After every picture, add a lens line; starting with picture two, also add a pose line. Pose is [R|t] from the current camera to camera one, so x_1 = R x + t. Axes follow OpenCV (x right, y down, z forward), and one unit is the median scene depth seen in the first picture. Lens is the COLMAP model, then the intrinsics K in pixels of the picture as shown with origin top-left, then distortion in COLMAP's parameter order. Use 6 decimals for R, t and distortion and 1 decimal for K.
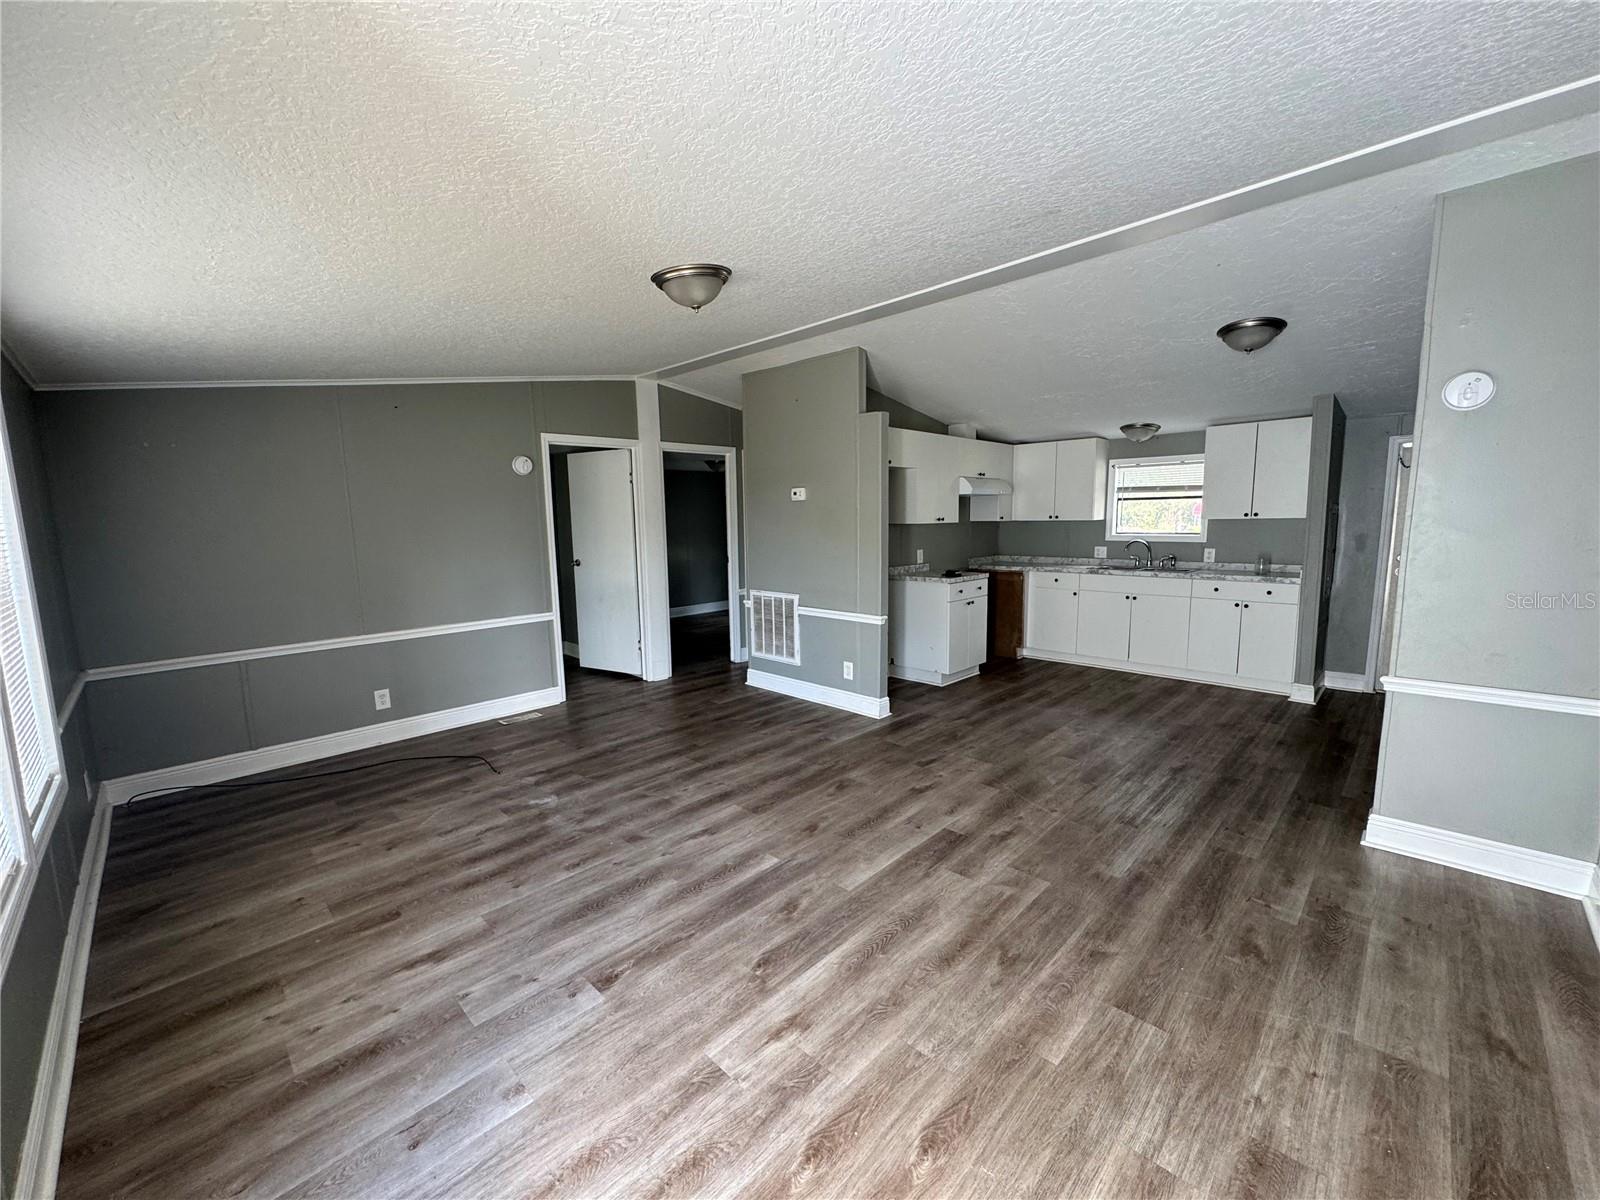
lens RADIAL K [[641.2, 0, 798.6], [0, 641.2, 596.4], [0, 0, 1]] dist [-0.004804, 0.000991]
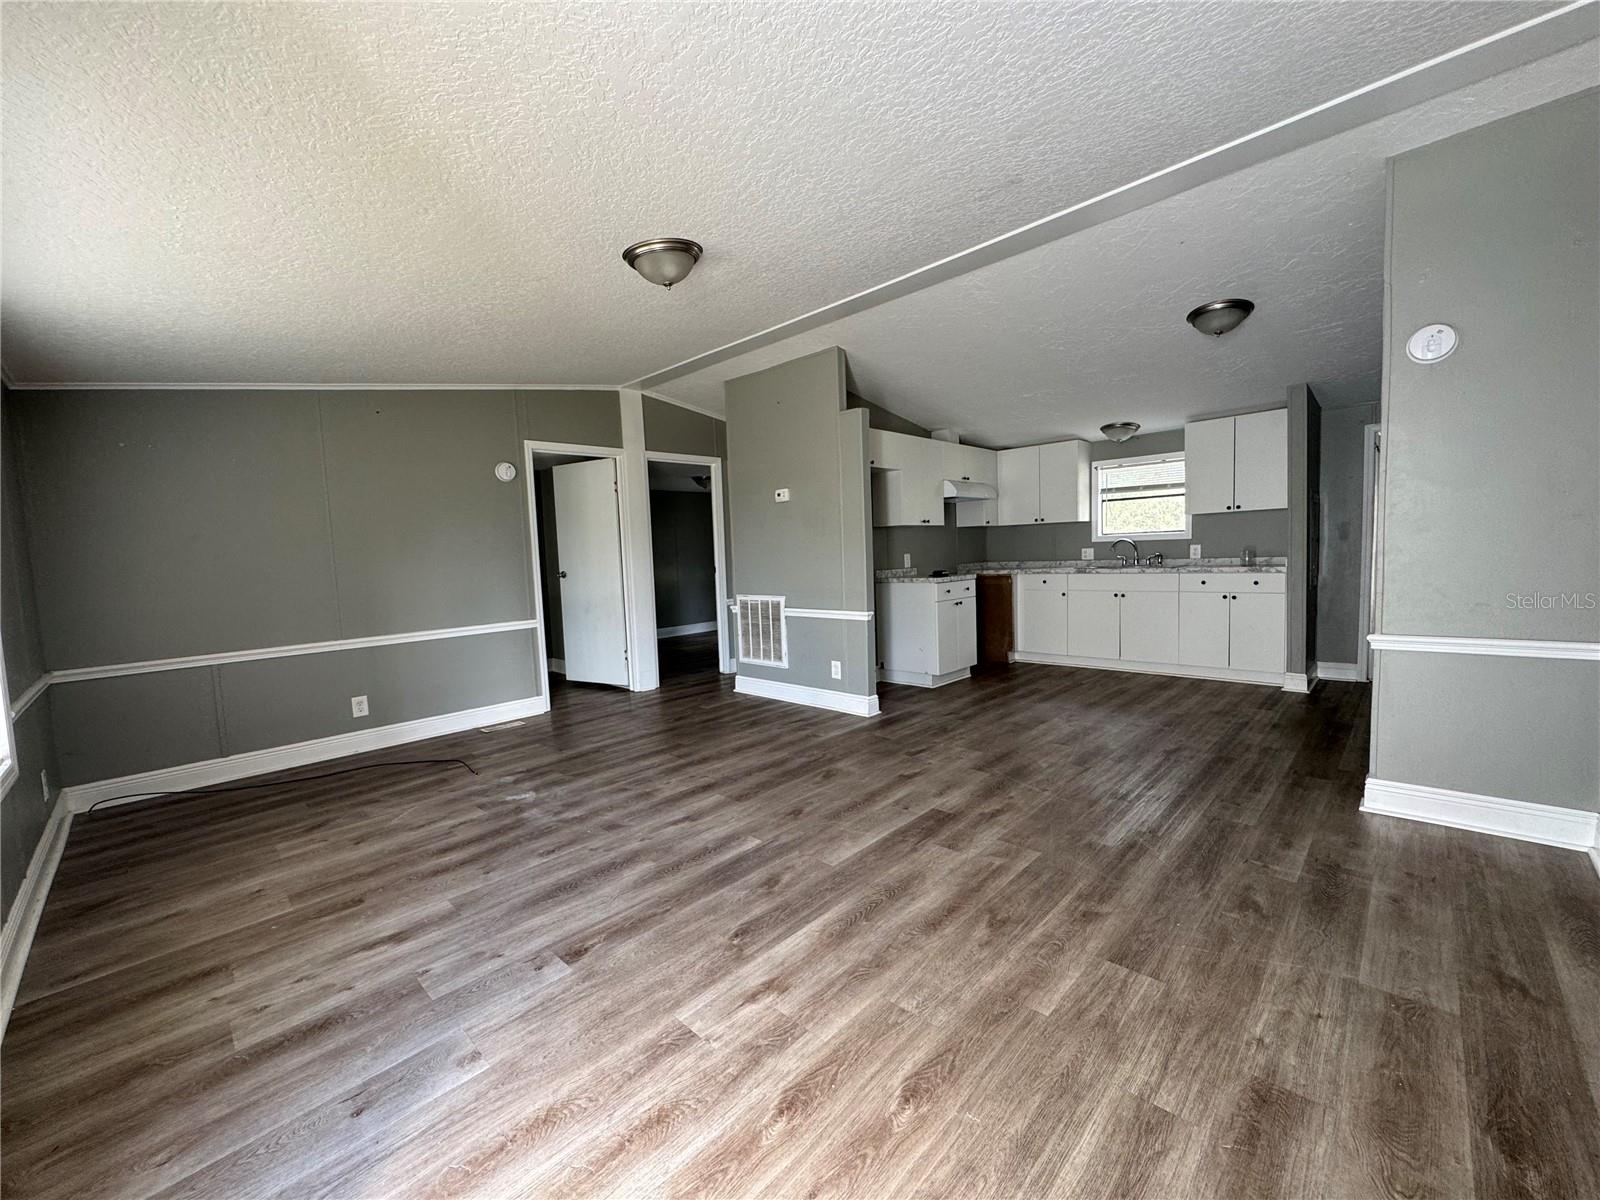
lens RADIAL K [[641.2, 0, 798.7], [0, 641.2, 596.5], [0, 0, 1]] dist [-0.004804, 0.000991]
pose [[0.999716, -0.022748, 0.007141, 0.025353], [0.023104, 0.998252, -0.054396, 0.090882], [-0.005891, 0.054546, 0.998494, 0.014832]]
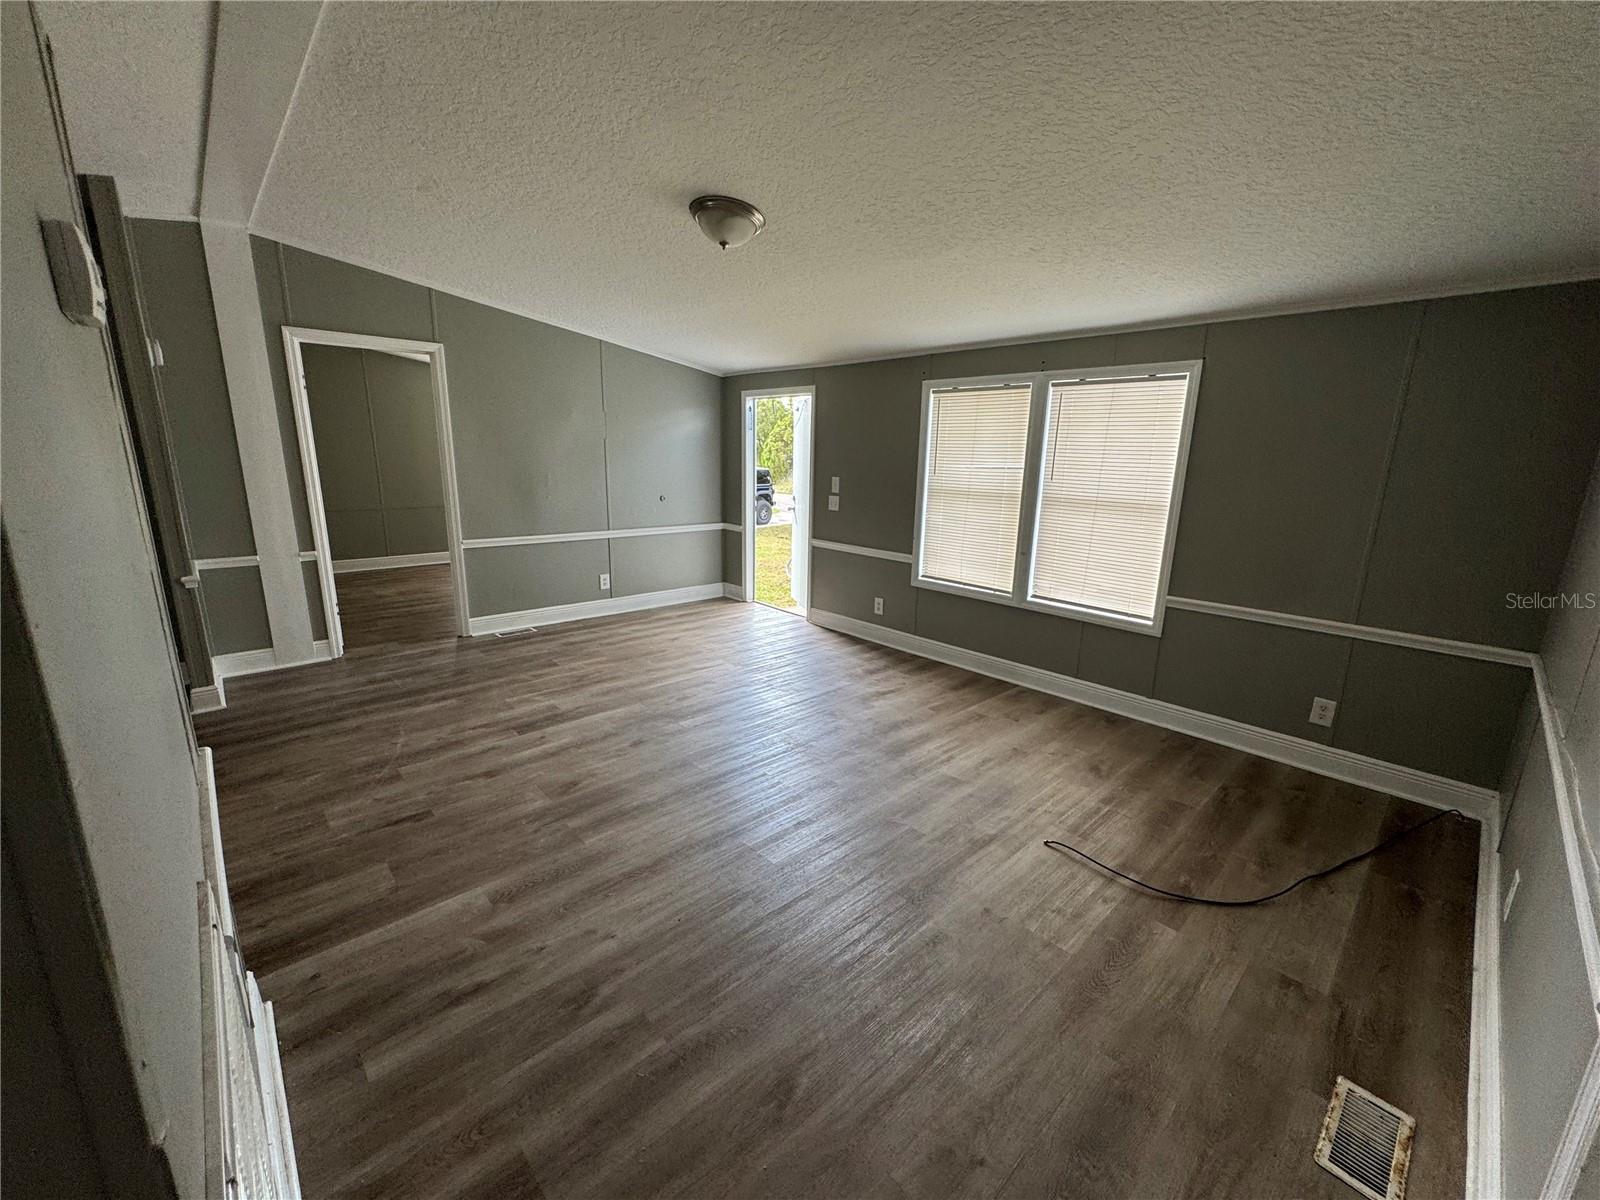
lens RADIAL K [[641.2, 0, 800.7], [0, 641.2, 600.0], [0, 0, 1]] dist [-0.004804, 0.000991]
pose [[-0.999277, -0.010825, 0.036441, -0.296863], [0.002245, 0.940126, 0.340820, -0.236259], [-0.037949, 0.340656, -0.939422, 1.966933]]
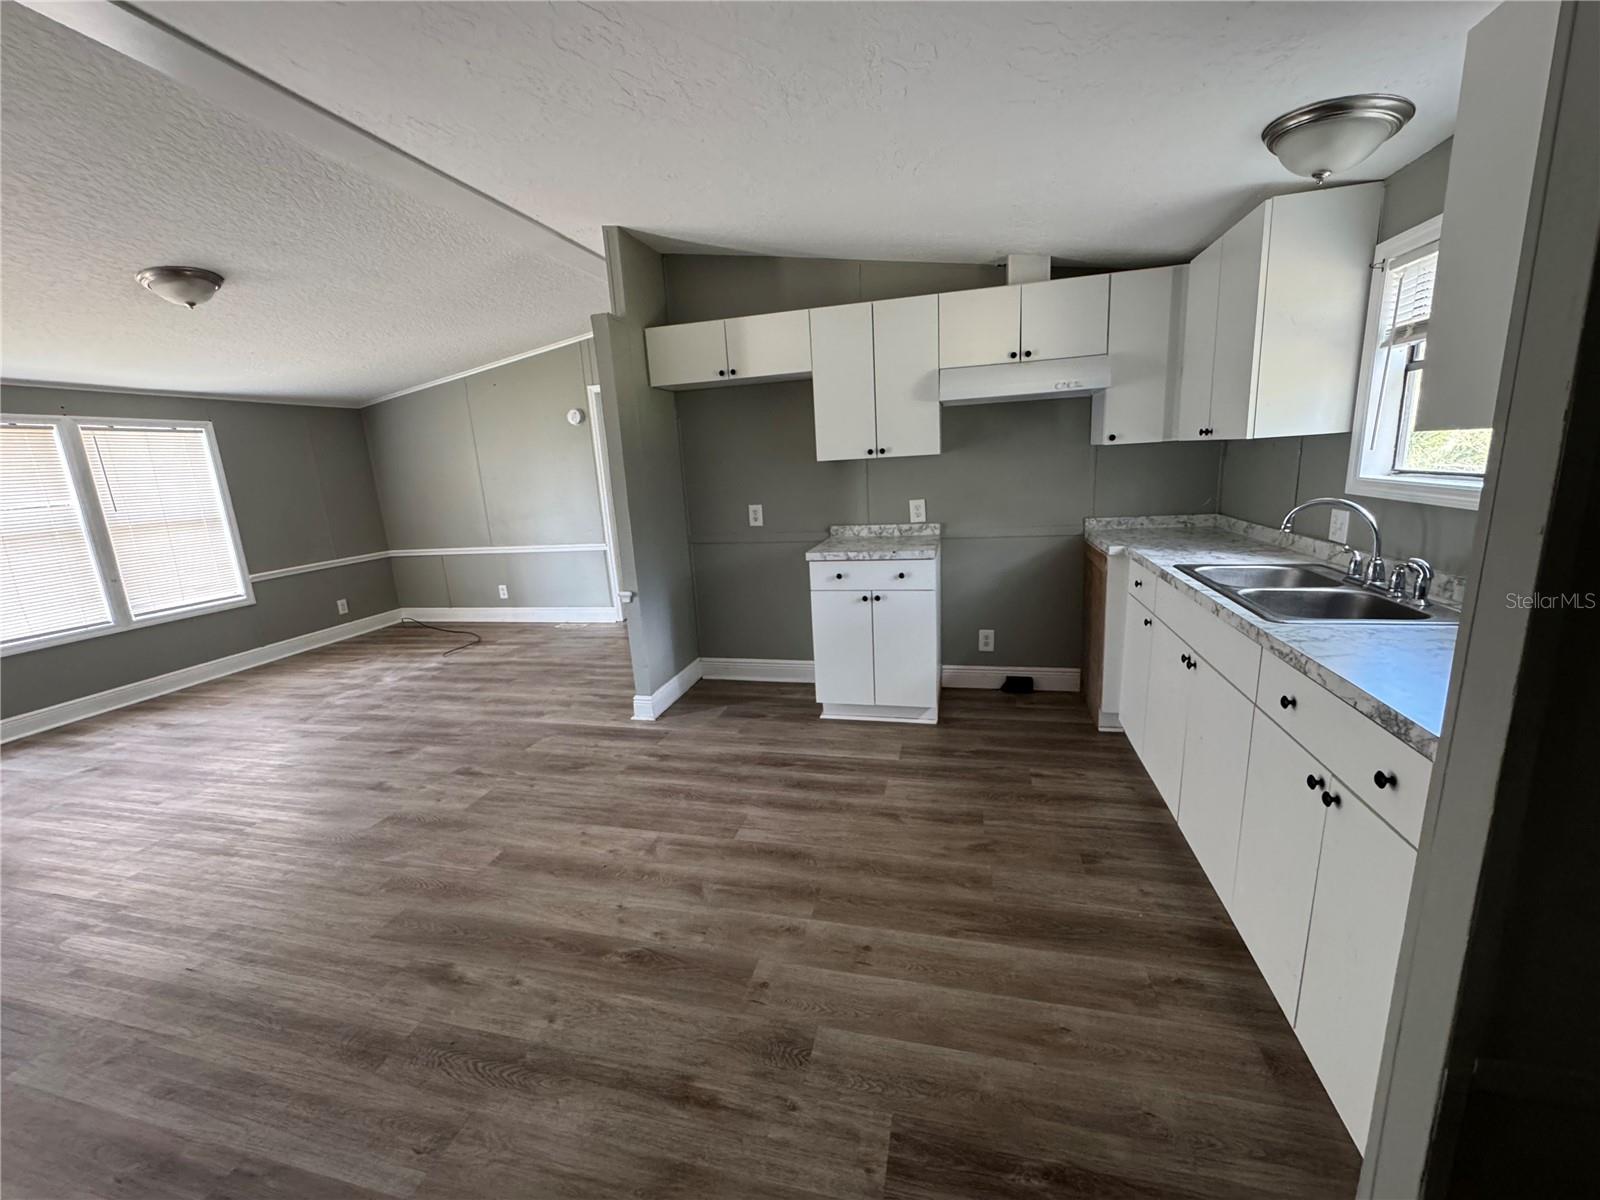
lens RADIAL K [[641.2, 0, 799.4], [0, 641.2, 599.7], [0, 0, 1]] dist [-0.004804, 0.000991]
pose [[0.507337, 0.173736, -0.844053, 1.374134], [-0.057083, 0.984090, 0.168249, -0.156519], [0.859855, -0.037178, 0.509183, 1.223316]]
